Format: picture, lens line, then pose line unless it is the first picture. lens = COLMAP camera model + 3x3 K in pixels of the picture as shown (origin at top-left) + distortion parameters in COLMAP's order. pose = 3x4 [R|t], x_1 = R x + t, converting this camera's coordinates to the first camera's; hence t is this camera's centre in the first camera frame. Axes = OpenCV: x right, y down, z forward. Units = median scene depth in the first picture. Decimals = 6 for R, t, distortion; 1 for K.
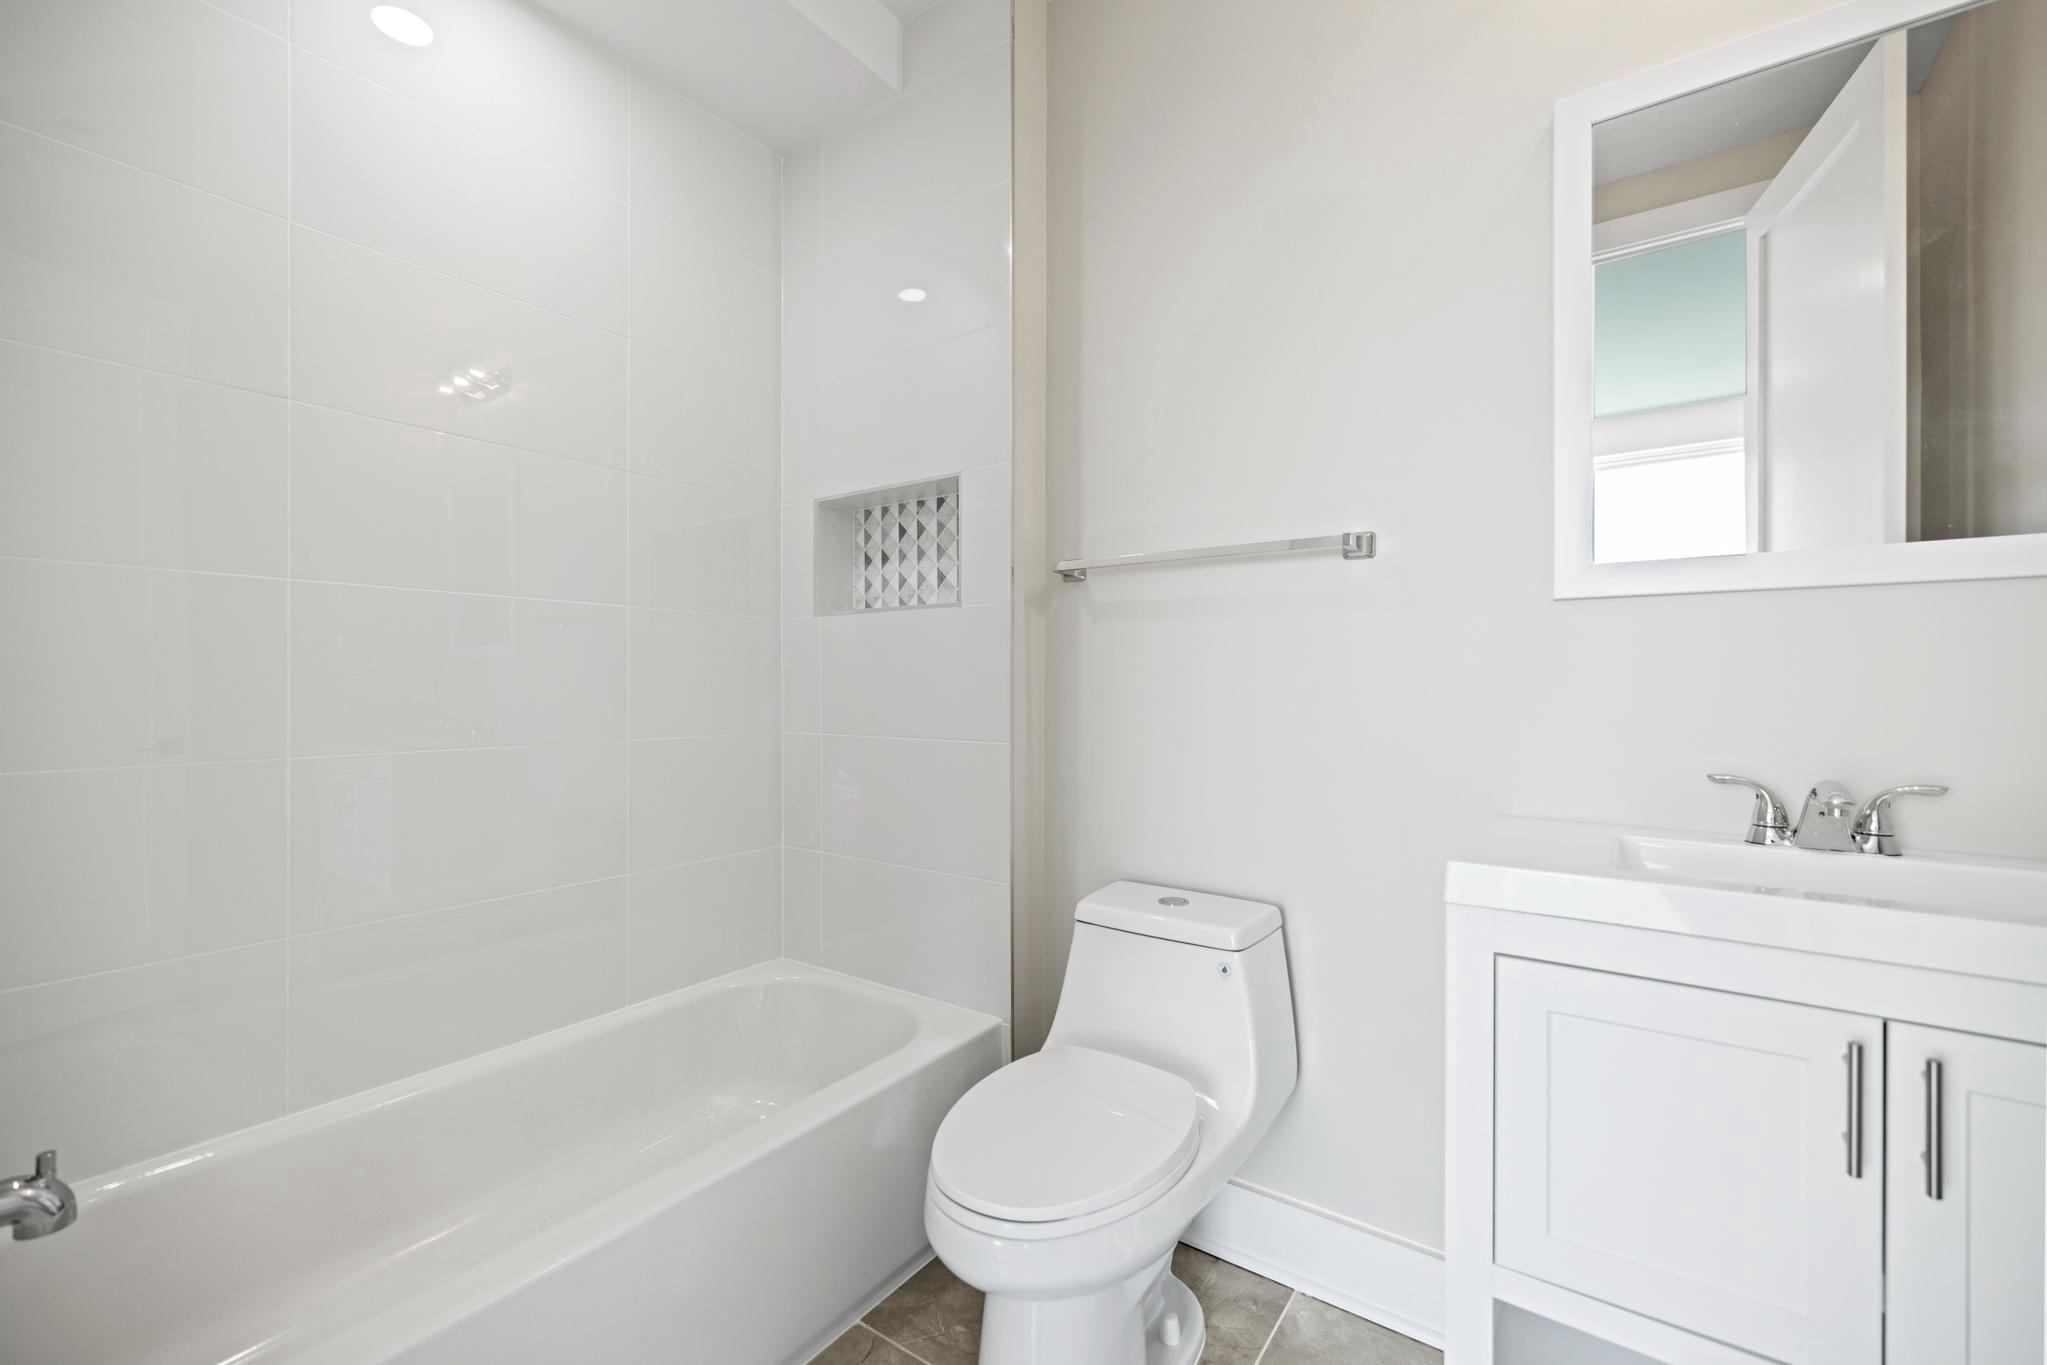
lens RADIAL K [[843.9, 0, 1019.2], [0, 843.9, 684.9], [0, 0, 1]] dist [-0.000570, -0.000045]
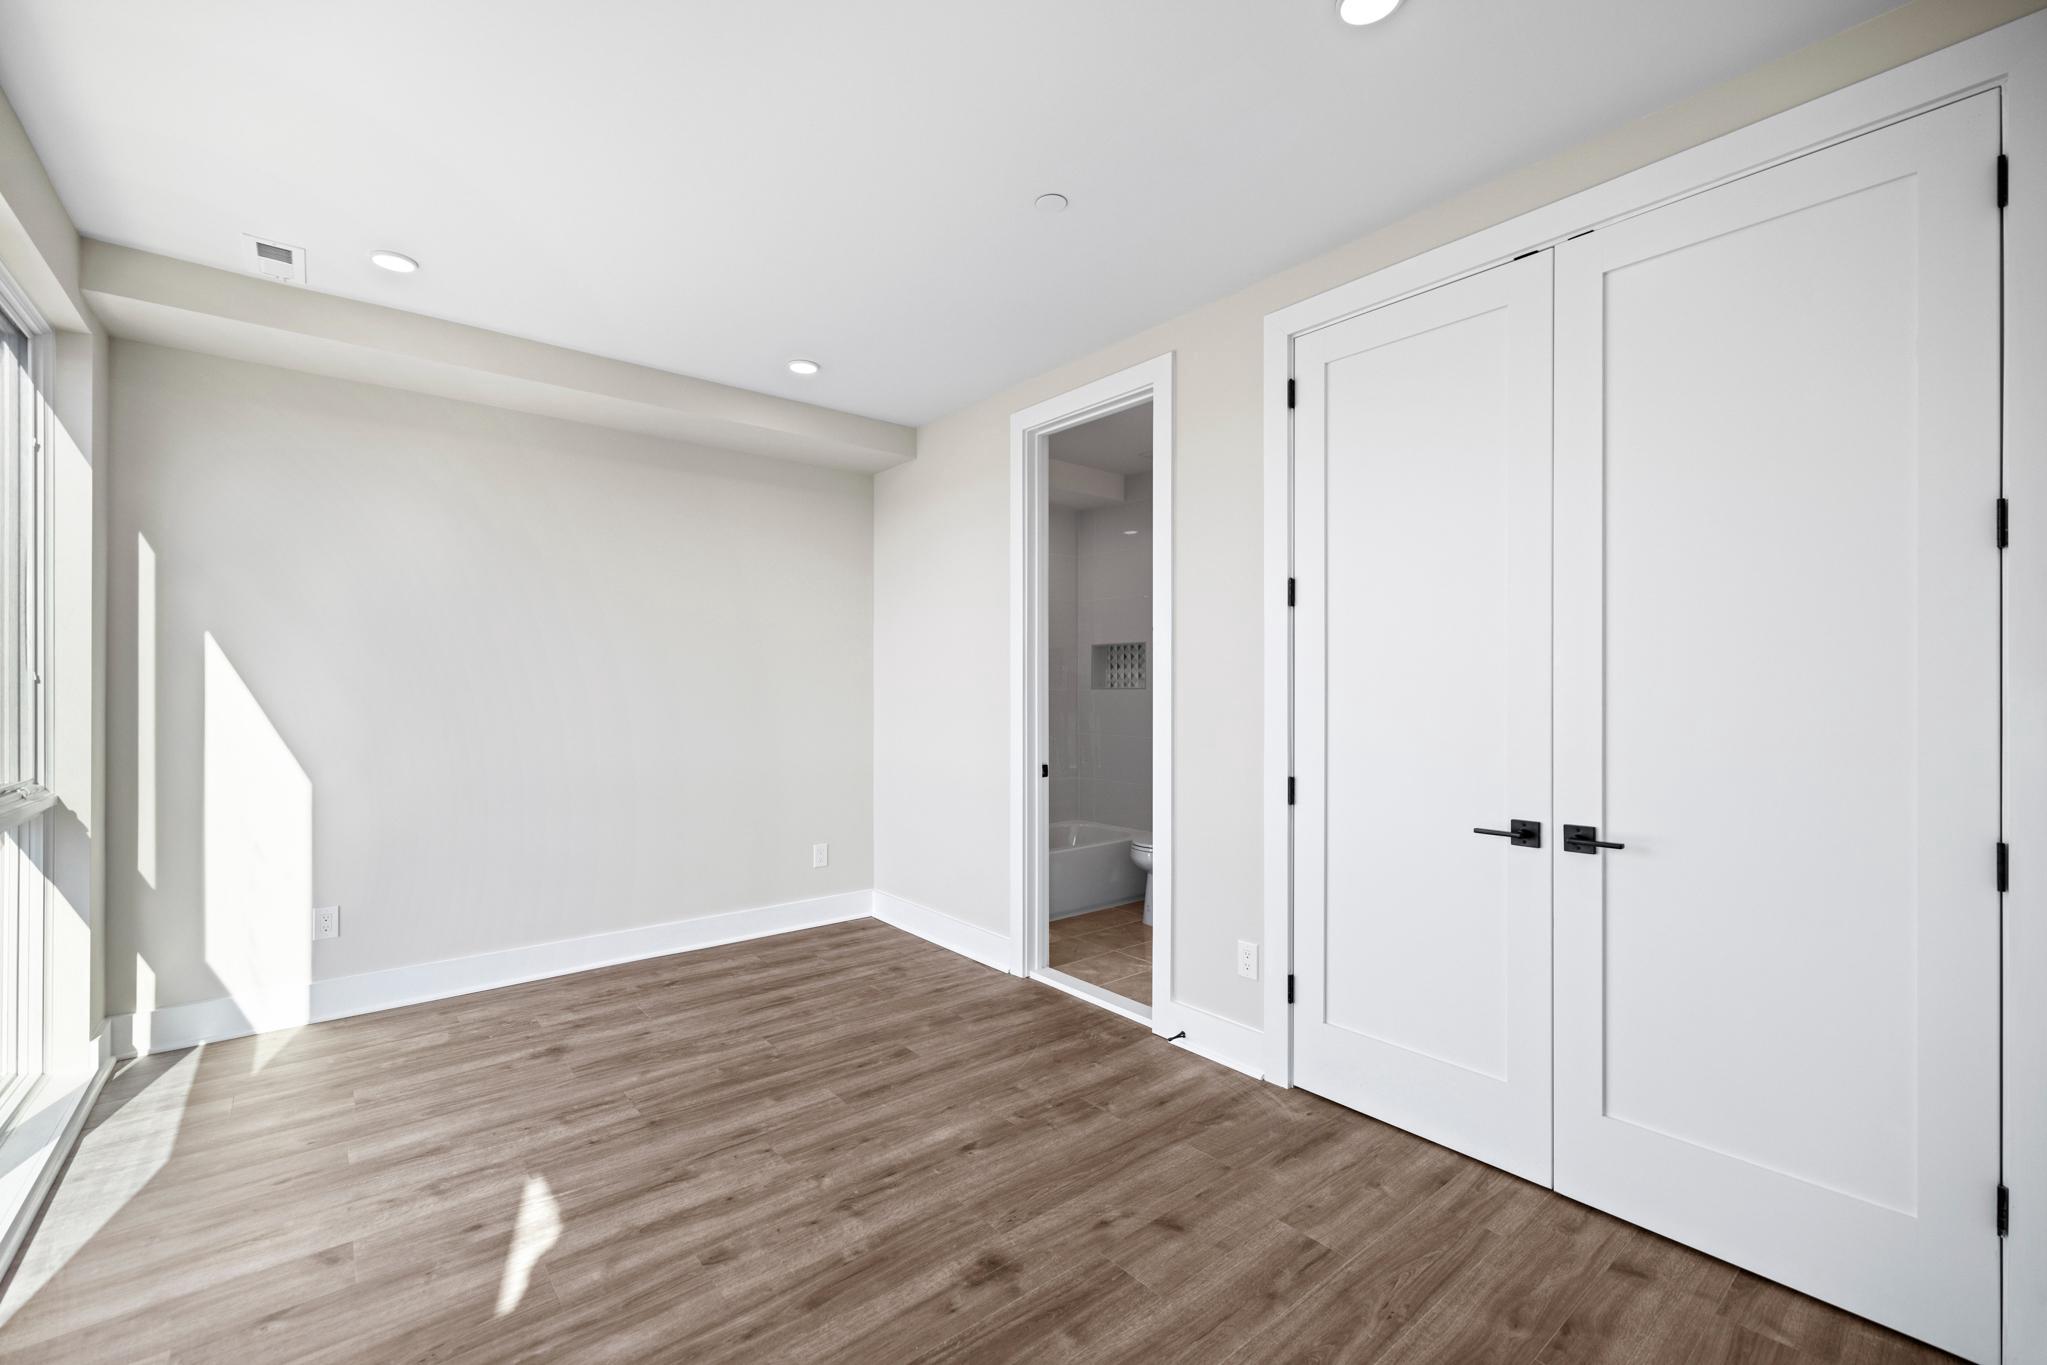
lens RADIAL K [[843.9, 0, 1028.8], [0, 843.9, 691.2], [0, 0, 1]] dist [-0.000570, -0.000045]
pose [[0.966040, -0.000724, -0.258390, 0.243418], [0.000163, 0.999998, -0.002193, -0.071323], [0.258391, 0.002077, 0.966038, -1.569737]]
